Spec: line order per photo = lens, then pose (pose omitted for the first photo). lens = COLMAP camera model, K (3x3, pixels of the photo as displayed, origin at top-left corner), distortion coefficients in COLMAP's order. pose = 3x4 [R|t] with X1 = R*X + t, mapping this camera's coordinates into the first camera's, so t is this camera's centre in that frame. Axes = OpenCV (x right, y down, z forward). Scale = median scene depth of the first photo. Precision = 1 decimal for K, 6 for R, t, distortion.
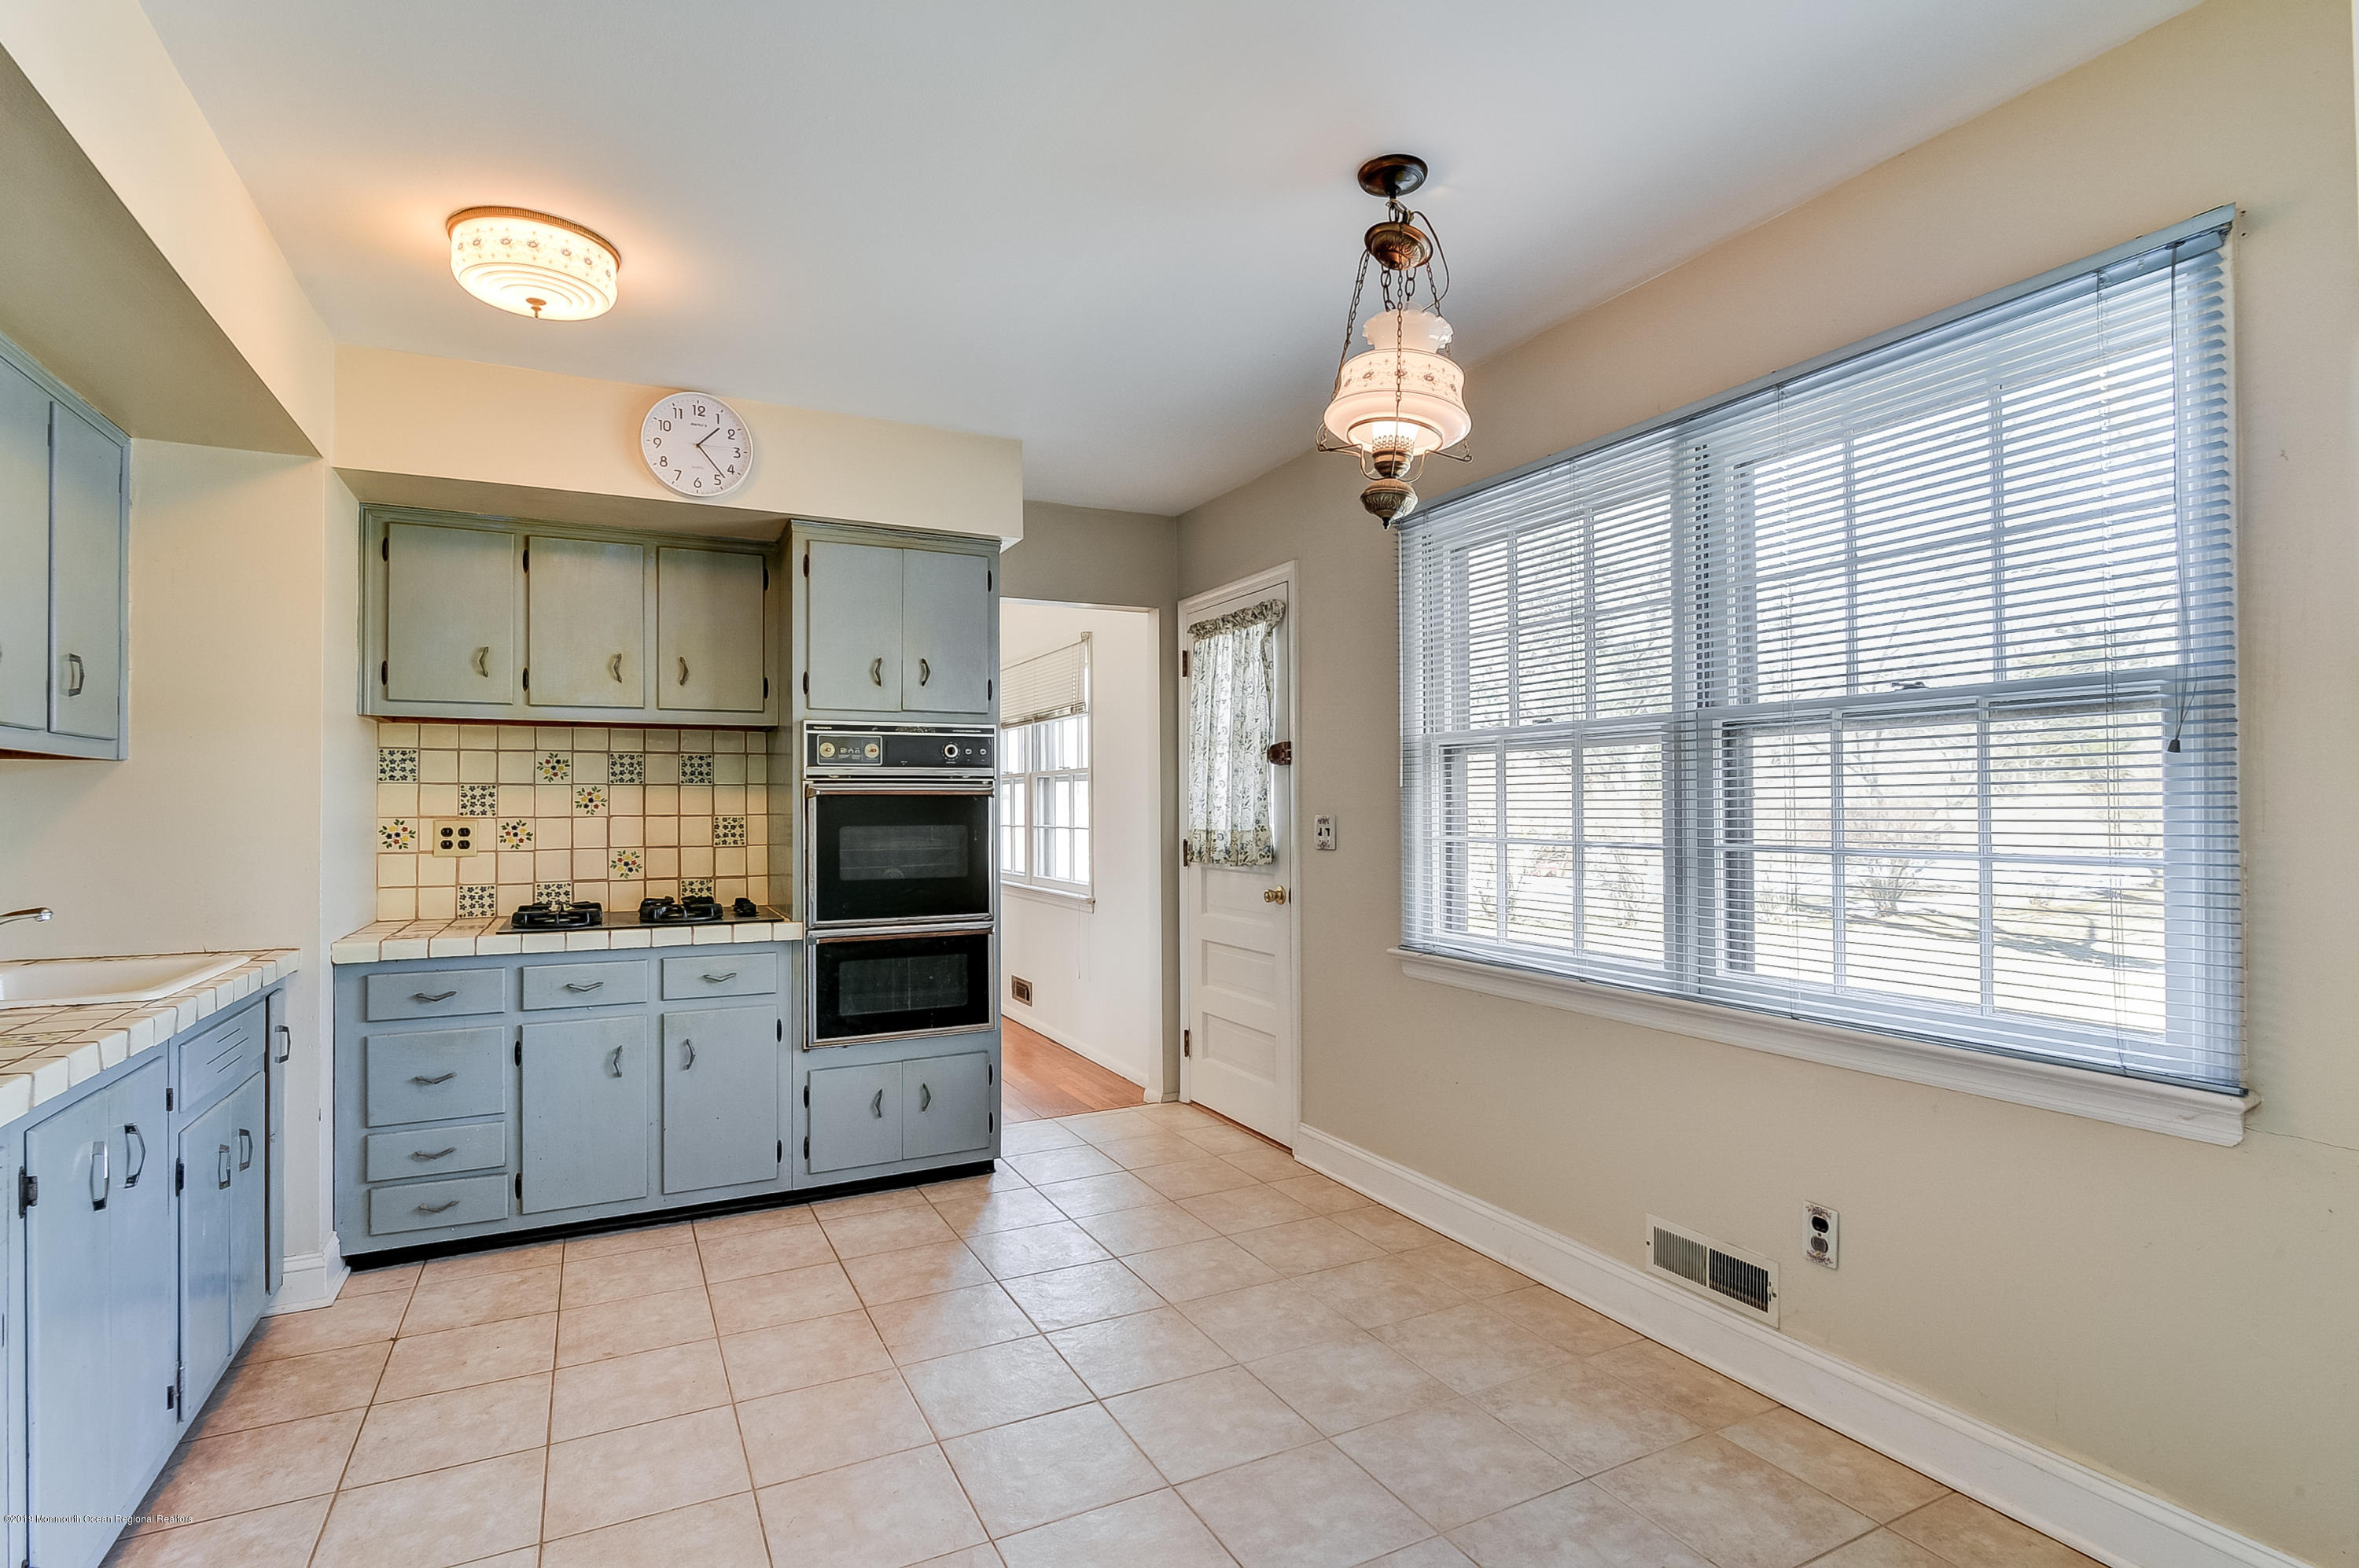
lens RADIAL K [[1155.1, 0, 1179.5], [0, 1155.1, 791.3], [0, 0, 1]] dist [-0.000754, 0.000329]
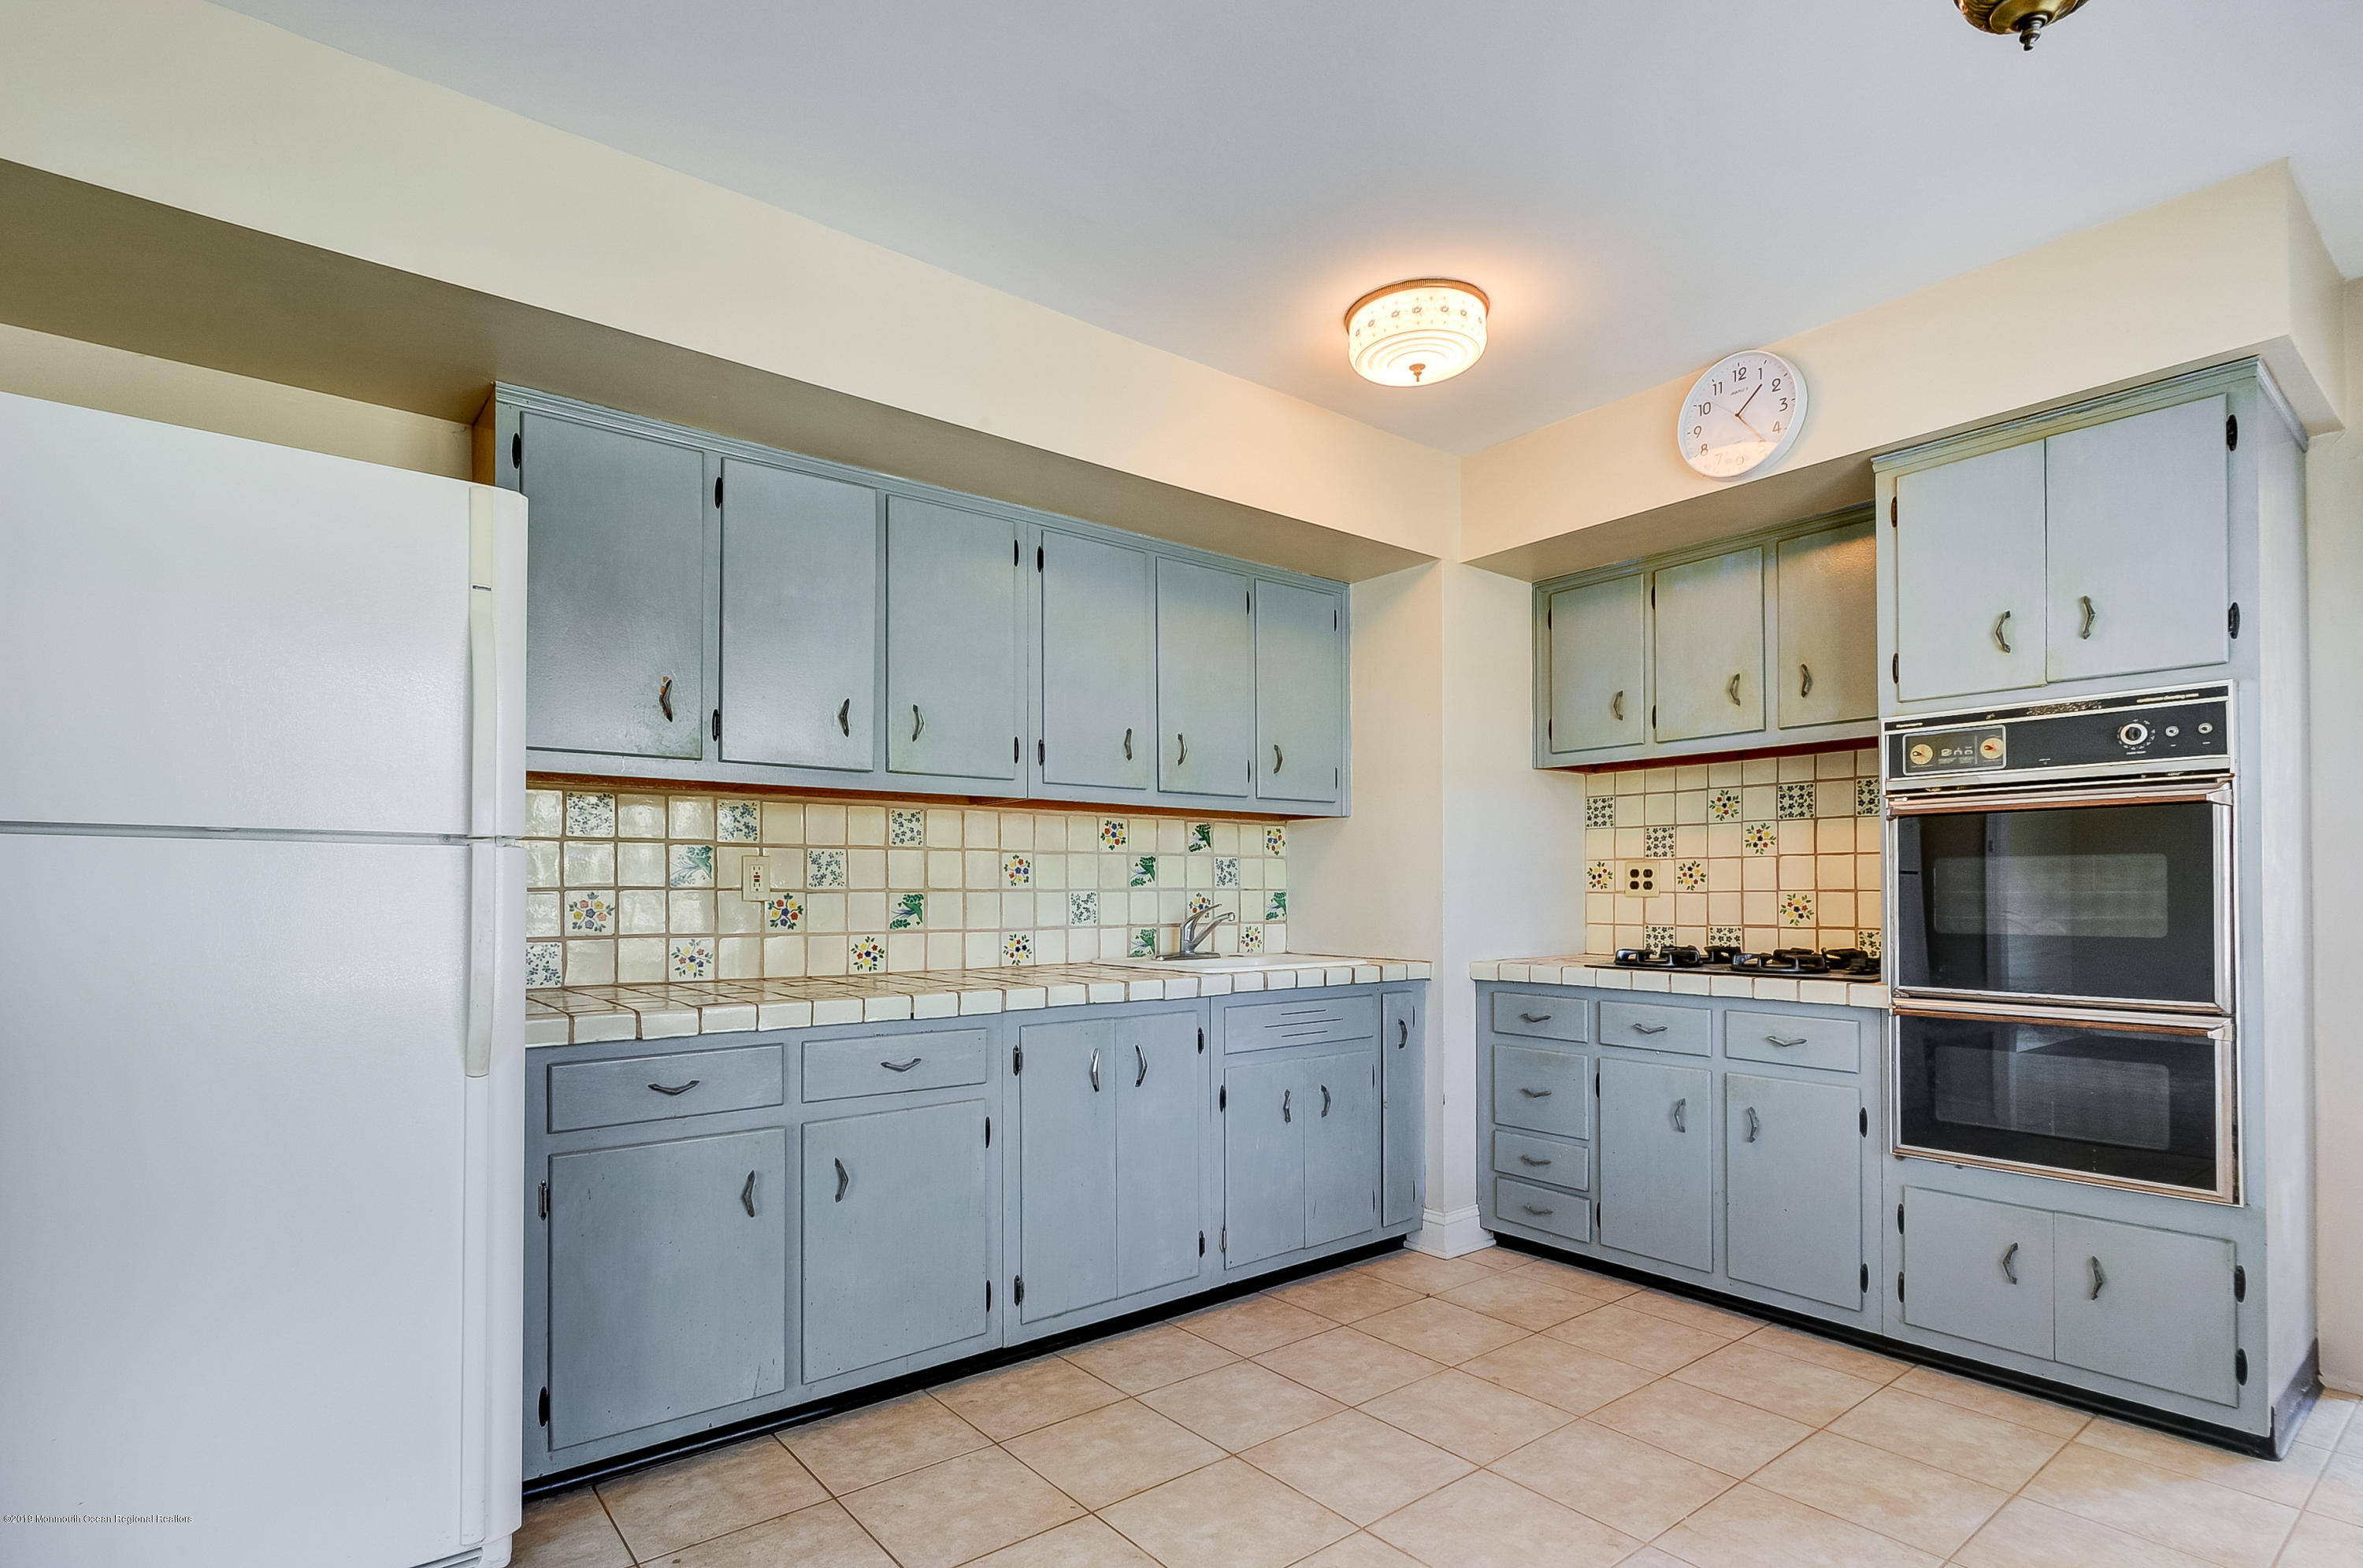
lens RADIAL K [[1157.0, 0, 1161.3], [0, 1157.0, 878.0], [0, 0, 1]] dist [-0.000754, 0.000329]
pose [[0.202270, -0.007176, -0.979303, 0.324605], [0.015914, 0.999865, -0.004040, 0.039385], [0.979200, -0.014767, 0.202357, 0.389896]]
